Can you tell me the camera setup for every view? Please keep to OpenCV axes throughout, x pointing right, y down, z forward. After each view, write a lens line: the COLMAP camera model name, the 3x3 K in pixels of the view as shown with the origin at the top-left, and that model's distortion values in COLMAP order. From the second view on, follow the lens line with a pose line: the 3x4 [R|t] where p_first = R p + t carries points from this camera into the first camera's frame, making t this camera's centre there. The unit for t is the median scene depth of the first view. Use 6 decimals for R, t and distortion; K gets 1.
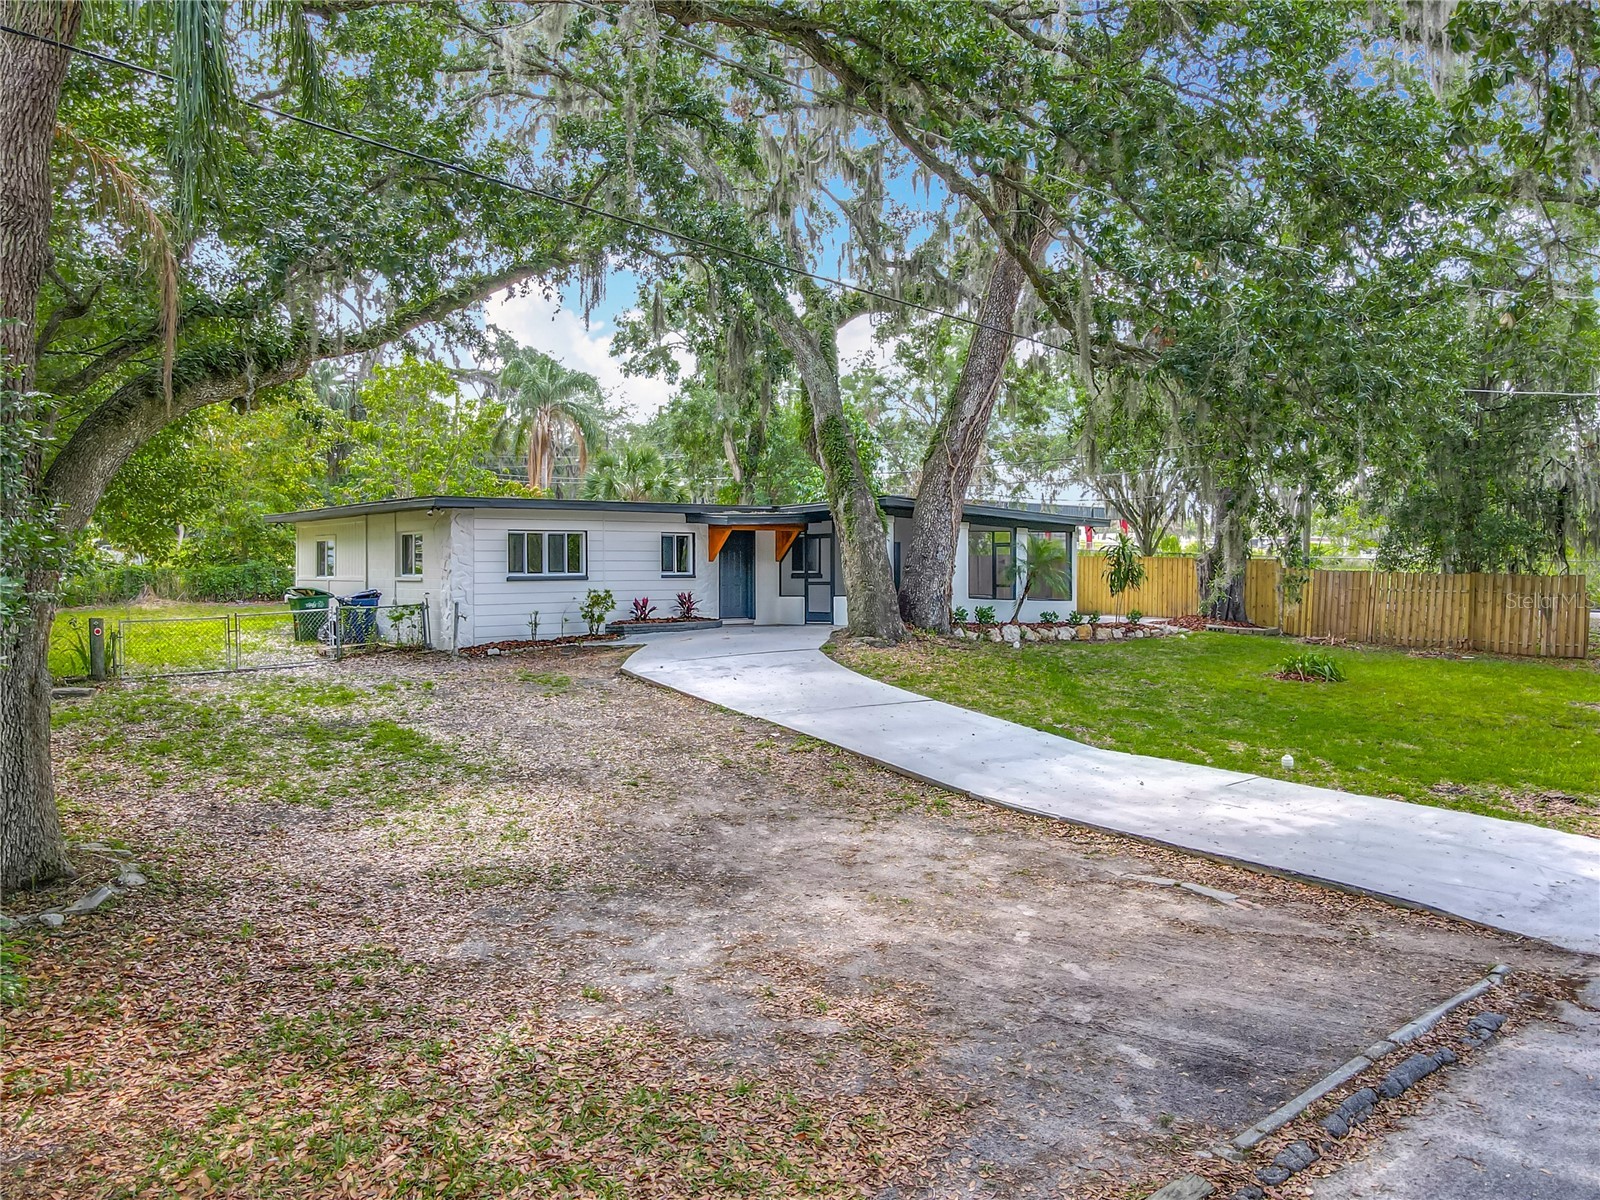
lens RADIAL K [[1200.1, 0, 779.6], [0, 1200.1, 604.1], [0, 0, 1]] dist [-0.008941, 0.011639]
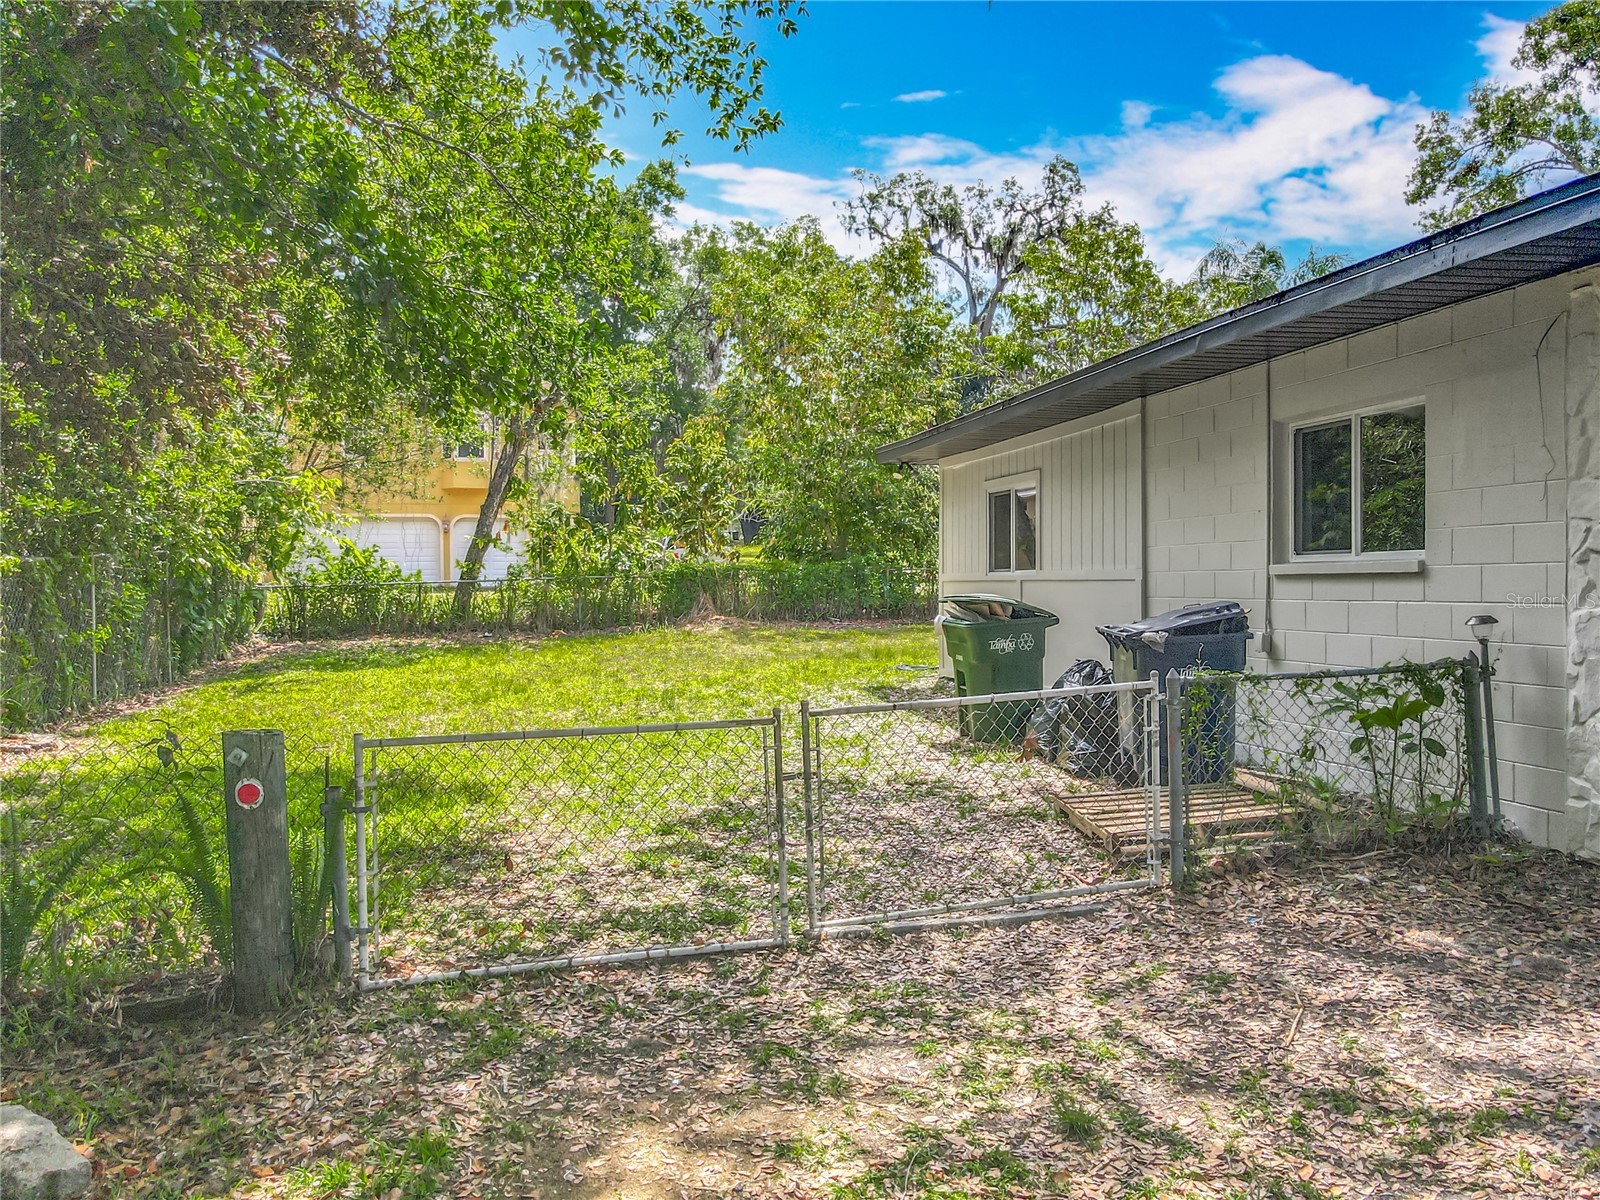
lens RADIAL K [[1200.1, 0, 779.6], [0, 1200.1, 604.1], [0, 0, 1]] dist [-0.008941, 0.011639]
pose [[0.890635, -0.002944, -0.454709, -0.300188], [0.000361, 0.999983, -0.005767, -0.010954], [0.454719, 0.004972, 0.890621, 0.672663]]
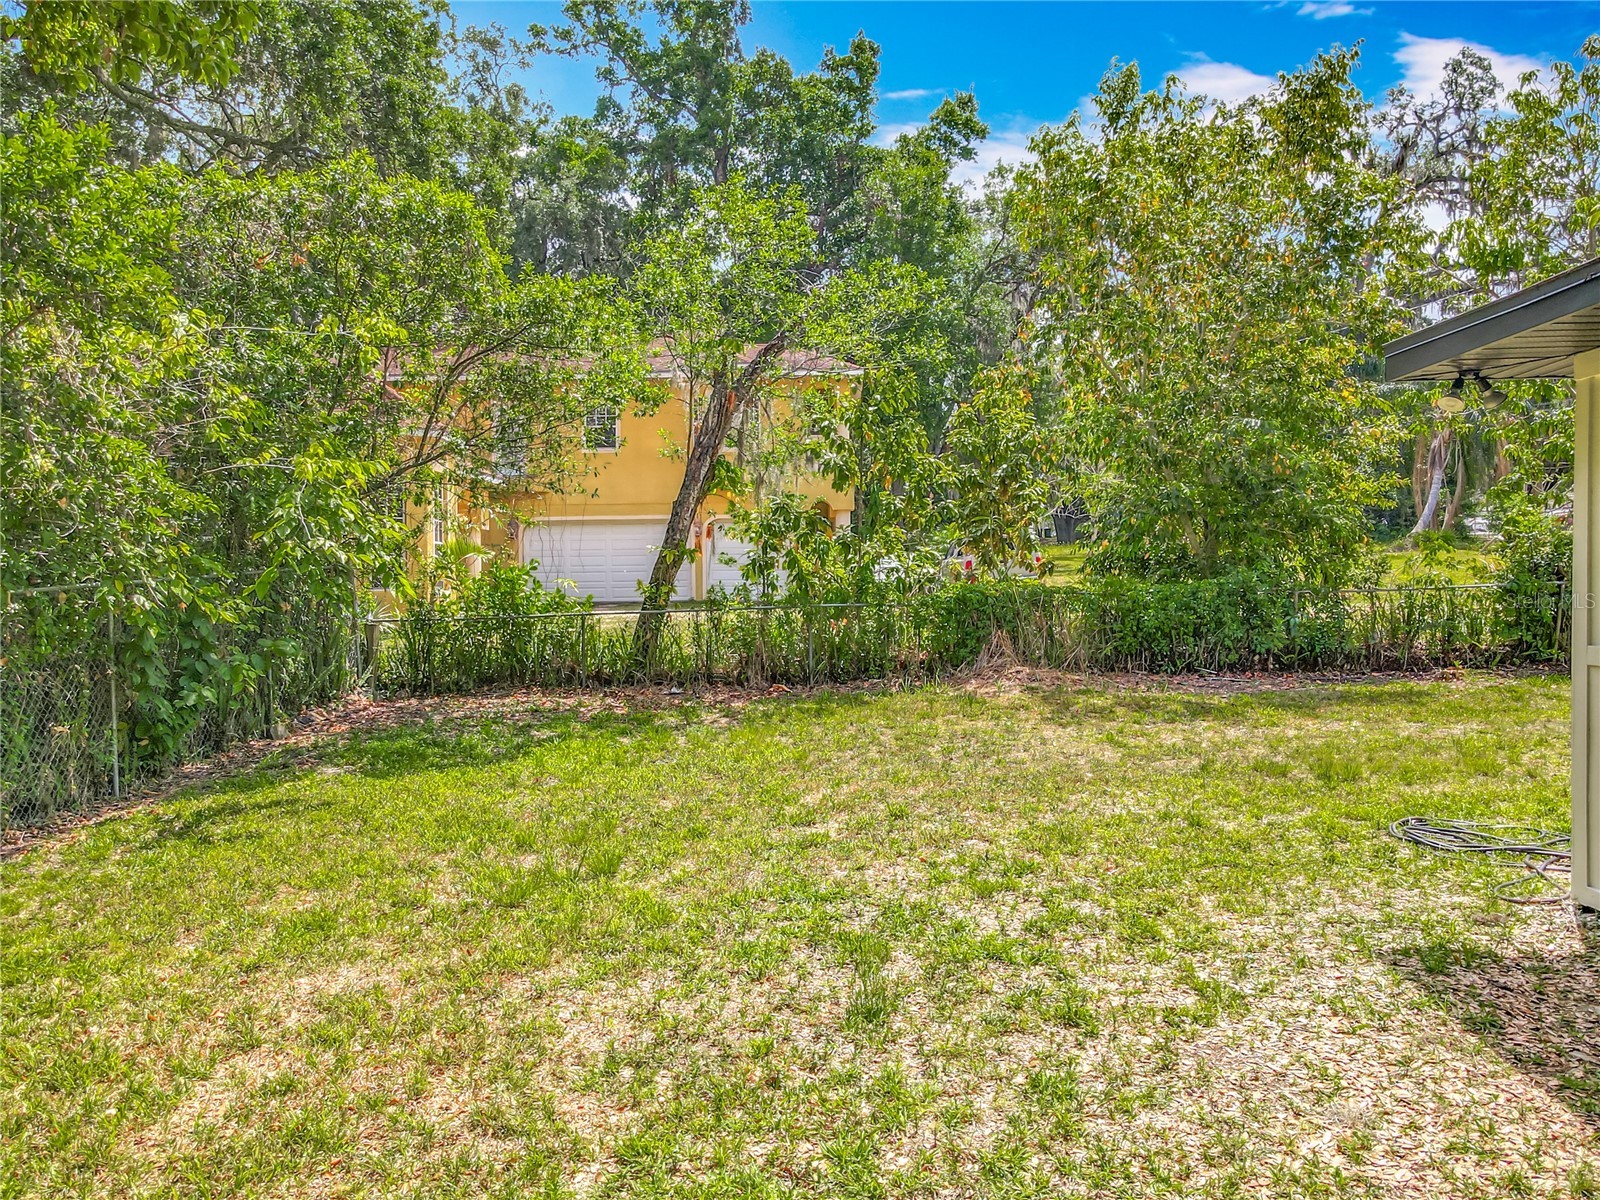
lens RADIAL K [[1200.1, 0, 779.6], [0, 1200.1, 604.1], [0, 0, 1]] dist [-0.008941, 0.011639]
pose [[0.746016, -0.000571, -0.665928, -0.459722], [-0.002179, 0.999992, -0.003300, -0.036387], [0.665925, 0.003913, 0.746009, 0.959092]]
